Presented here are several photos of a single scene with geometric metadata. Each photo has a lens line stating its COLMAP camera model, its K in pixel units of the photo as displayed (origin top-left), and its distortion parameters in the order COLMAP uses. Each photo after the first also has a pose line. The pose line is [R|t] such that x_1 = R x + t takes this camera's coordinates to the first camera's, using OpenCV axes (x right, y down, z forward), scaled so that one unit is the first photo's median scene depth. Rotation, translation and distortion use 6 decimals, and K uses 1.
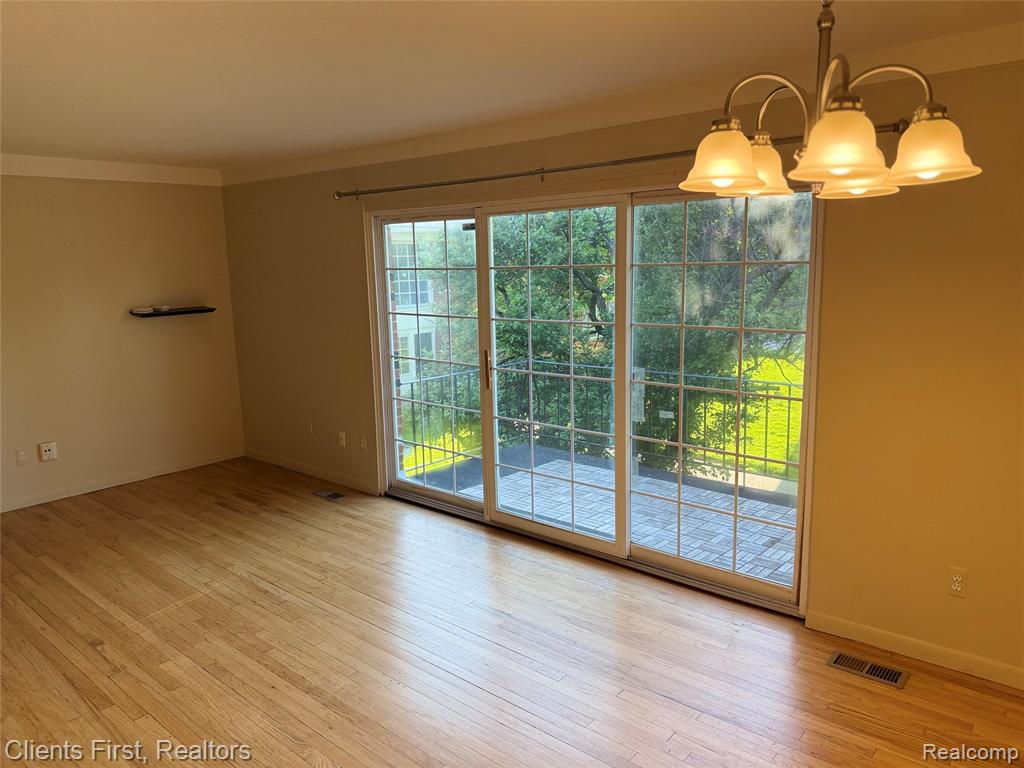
lens RADIAL K [[726.3, 0, 516.4], [0, 726.3, 378.7], [0, 0, 1]] dist [0.130030, -0.231077]
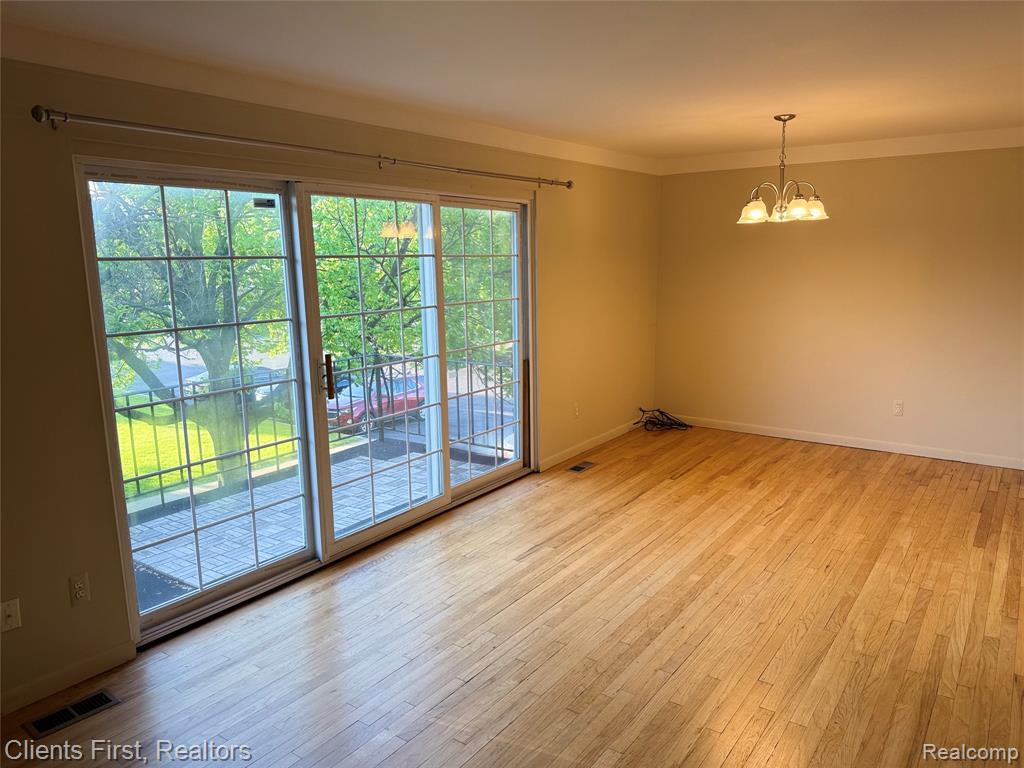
lens RADIAL K [[716.1, 0, 514.3], [0, 716.1, 386.1], [0, 0, 1]] dist [0.124190, -0.220684]
pose [[-0.085972, -0.151855, 0.984657, -0.850903], [0.184634, 0.968768, 0.165525, -0.096963], [-0.979040, 0.196032, -0.055249, 0.802788]]
